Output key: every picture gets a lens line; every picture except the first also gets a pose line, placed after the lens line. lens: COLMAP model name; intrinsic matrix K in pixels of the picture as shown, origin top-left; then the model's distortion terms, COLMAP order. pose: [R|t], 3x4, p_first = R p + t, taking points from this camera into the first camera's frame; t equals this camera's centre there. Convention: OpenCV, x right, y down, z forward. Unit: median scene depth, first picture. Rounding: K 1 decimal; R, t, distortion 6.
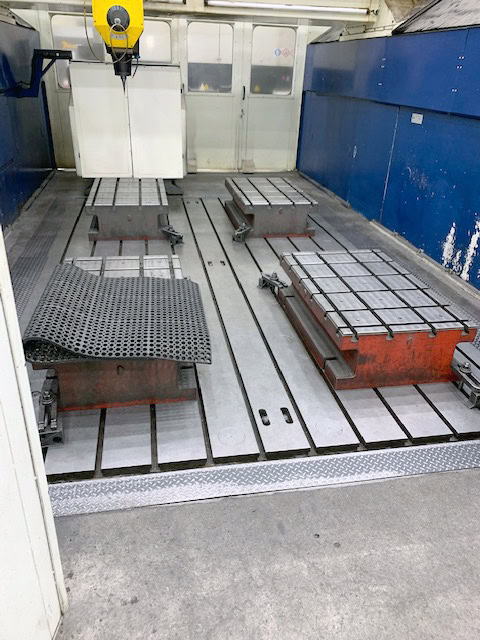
lens RADIAL K [[490.6, 0, 239.2], [0, 490.6, 317.2], [0, 0, 1]] dist [0.026394, -0.019908]
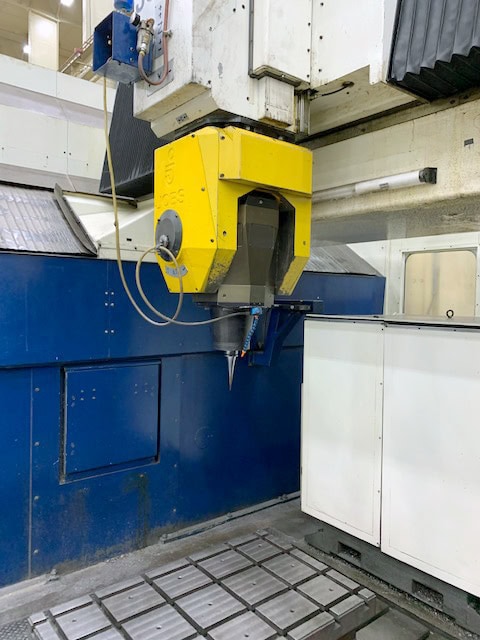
lens RADIAL K [[490.6, 0, 239.2], [0, 490.6, 320.1], [0, 0, 1]] dist [0.026394, -0.019908]
pose [[-0.480849, -0.079762, 0.873168, -0.239354], [0.365554, 0.886939, 0.282329, -0.436163], [-0.796965, 0.454948, -0.397326, 0.778878]]
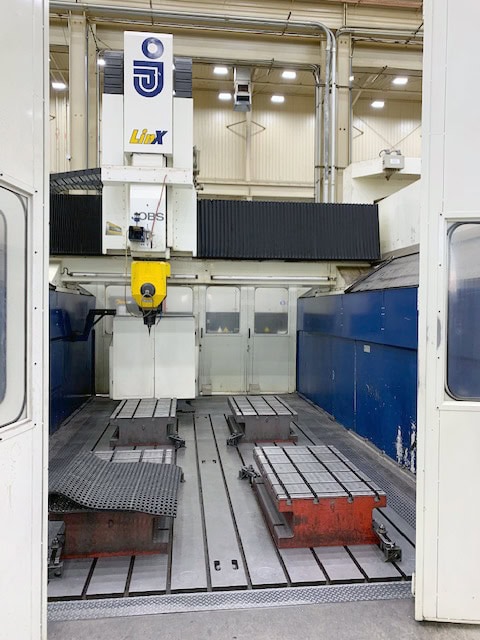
lens RADIAL K [[490.6, 0, 241.0], [0, 490.6, 317.0], [0, 0, 1]] dist [0.026394, -0.019908]
pose [[0.997751, -0.026742, -0.061459, 0.118919], [-0.003196, 0.896930, -0.442161, 0.108868], [0.066948, 0.441363, 0.894828, -0.248306]]
